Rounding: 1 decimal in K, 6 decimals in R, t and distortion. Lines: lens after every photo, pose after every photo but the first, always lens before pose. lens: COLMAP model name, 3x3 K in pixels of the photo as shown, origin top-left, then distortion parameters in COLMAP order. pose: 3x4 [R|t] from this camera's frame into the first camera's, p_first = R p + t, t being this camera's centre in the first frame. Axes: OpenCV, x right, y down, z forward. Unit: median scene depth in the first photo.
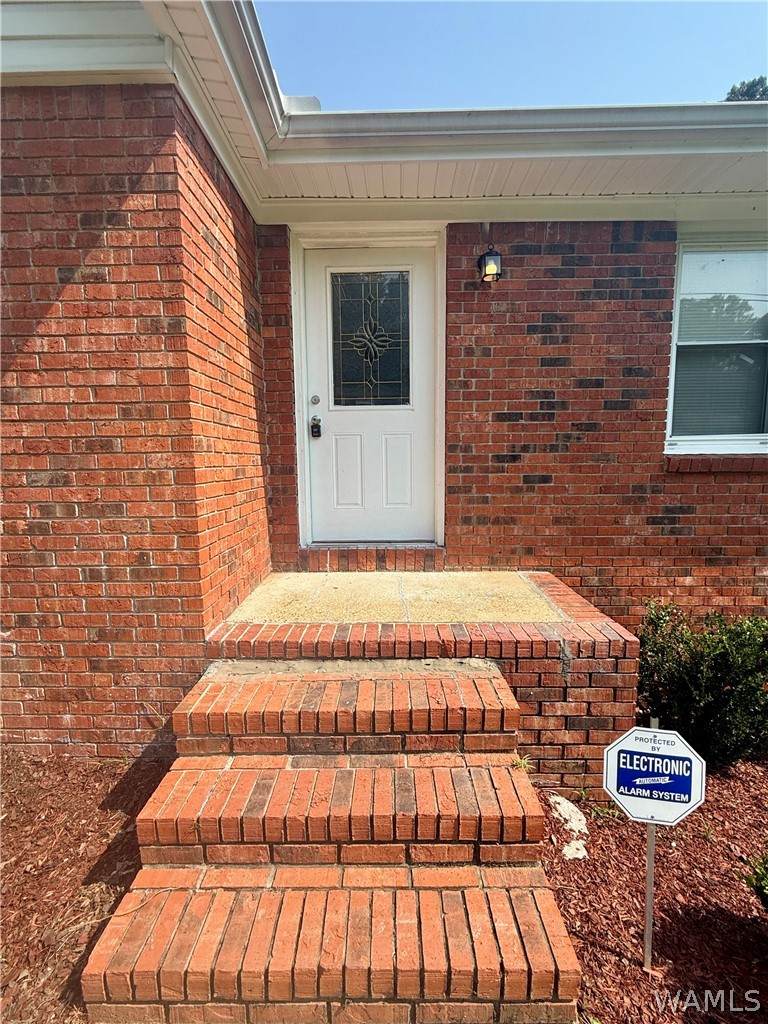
lens RADIAL K [[407.6, 0, 382.0], [0, 407.6, 499.1], [0, 0, 1]] dist [-0.000322, 0.000276]
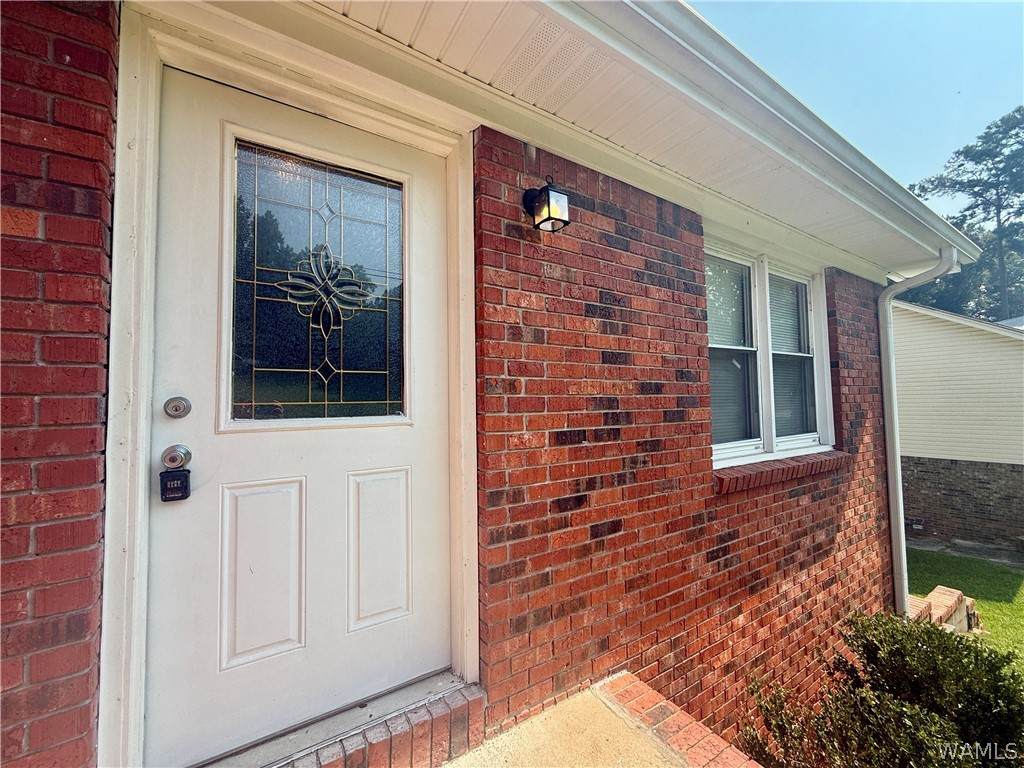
lens RADIAL K [[407.6, 0, 512.0], [0, 407.6, 384.0], [0, 0, 1]] dist [-0.000322, 0.000276]
pose [[0.833867, 0.021884, 0.551532, -0.116693], [0.067073, 0.987792, -0.140602, -0.198934], [-0.547876, 0.154236, 0.822219, 0.508638]]
